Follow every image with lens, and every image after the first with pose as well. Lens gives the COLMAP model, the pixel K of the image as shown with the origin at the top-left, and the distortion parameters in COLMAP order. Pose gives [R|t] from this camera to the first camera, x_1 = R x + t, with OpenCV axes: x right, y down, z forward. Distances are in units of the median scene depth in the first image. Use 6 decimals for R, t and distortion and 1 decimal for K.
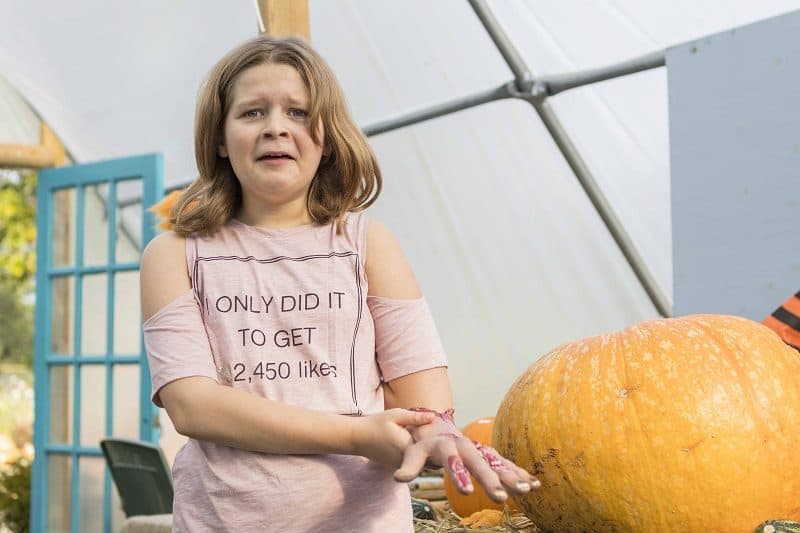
lens RADIAL K [[1796.0, 0, 400.0], [0, 1796.0, 266.5], [0, 0, 1]] dist [-0.029941, -0.039780]
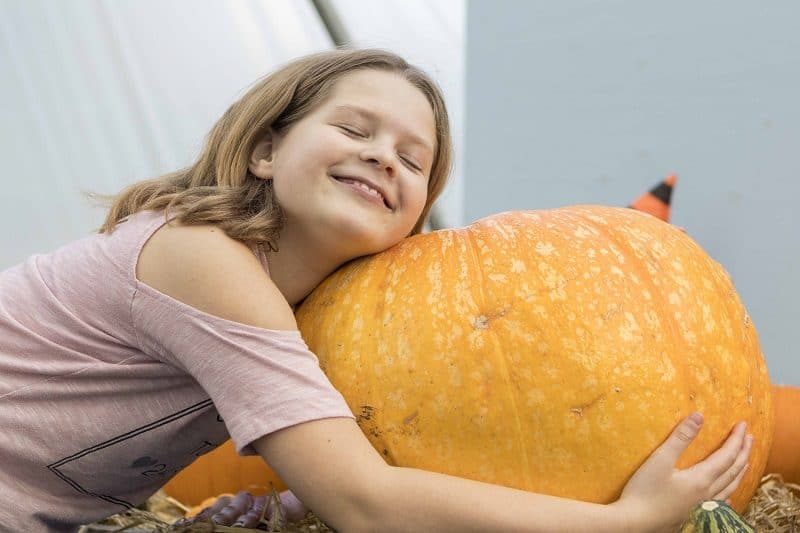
lens RADIAL K [[1796.0, 0, 400.0], [0, 1796.0, 266.5], [0, 0, 1]] dist [-0.029941, -0.039780]
pose [[0.964436, 0.027154, 0.262919, -0.073880], [-0.036462, 0.998867, 0.030587, 0.032213], [-0.261790, -0.039086, 0.964333, 0.388294]]
